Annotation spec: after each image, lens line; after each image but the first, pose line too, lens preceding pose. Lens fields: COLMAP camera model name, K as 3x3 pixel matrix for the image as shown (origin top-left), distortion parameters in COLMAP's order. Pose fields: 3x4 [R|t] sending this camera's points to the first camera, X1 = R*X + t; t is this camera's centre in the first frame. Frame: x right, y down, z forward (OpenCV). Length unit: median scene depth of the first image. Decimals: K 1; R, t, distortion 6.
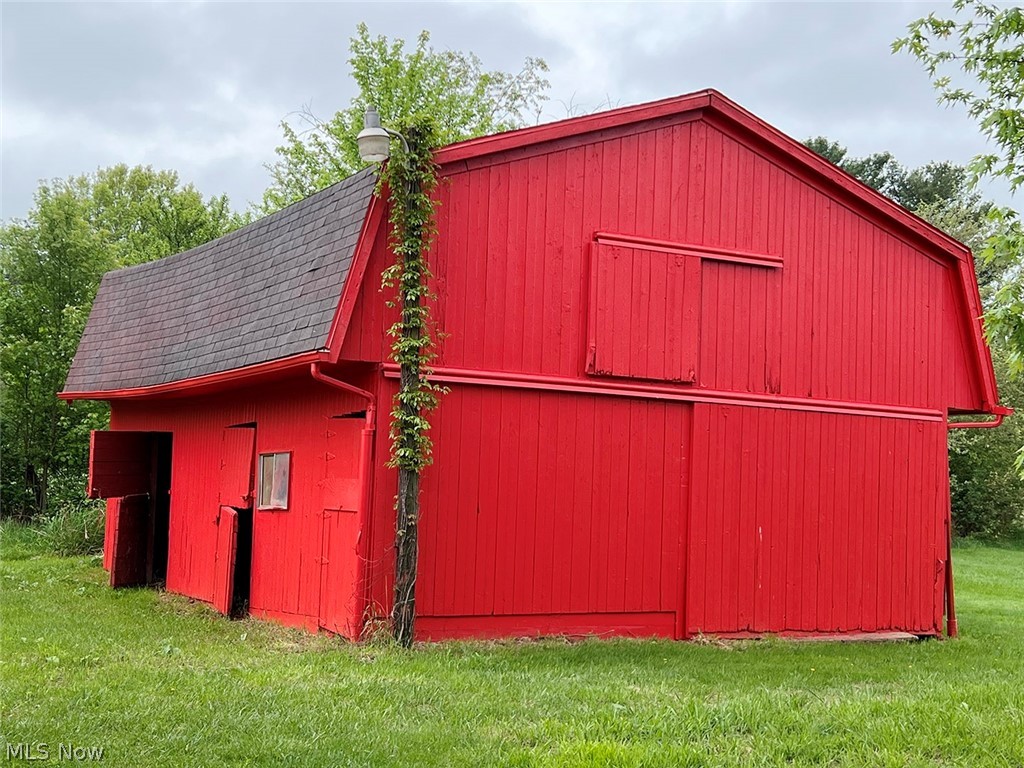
lens RADIAL K [[1521.4, 0, 511.8], [0, 1521.4, 384.6], [0, 0, 1]] dist [0.044590, 0.000000]
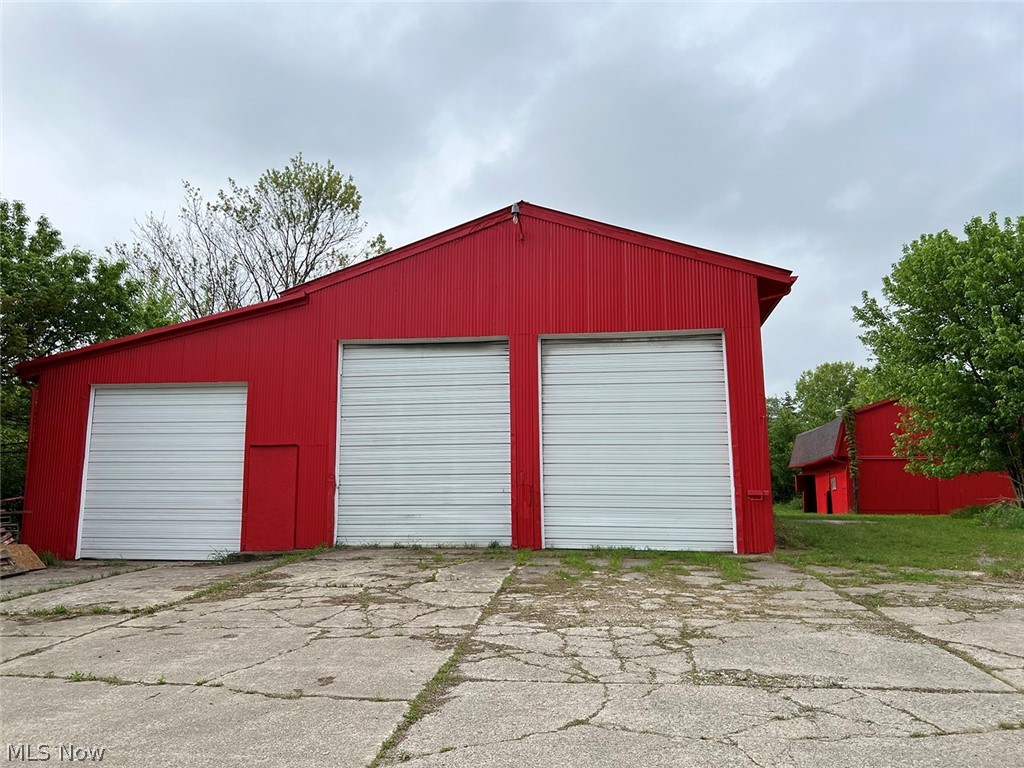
lens RADIAL K [[774.1, 0, 511.3], [0, 774.1, 387.3], [0, 0, 1]] dist [0.039395, -0.032832]
pose [[0.787005, -0.127490, -0.603630, 0.486867], [0.066063, 0.990205, -0.123004, 0.001912], [0.613399, 0.056927, 0.787718, -1.320448]]
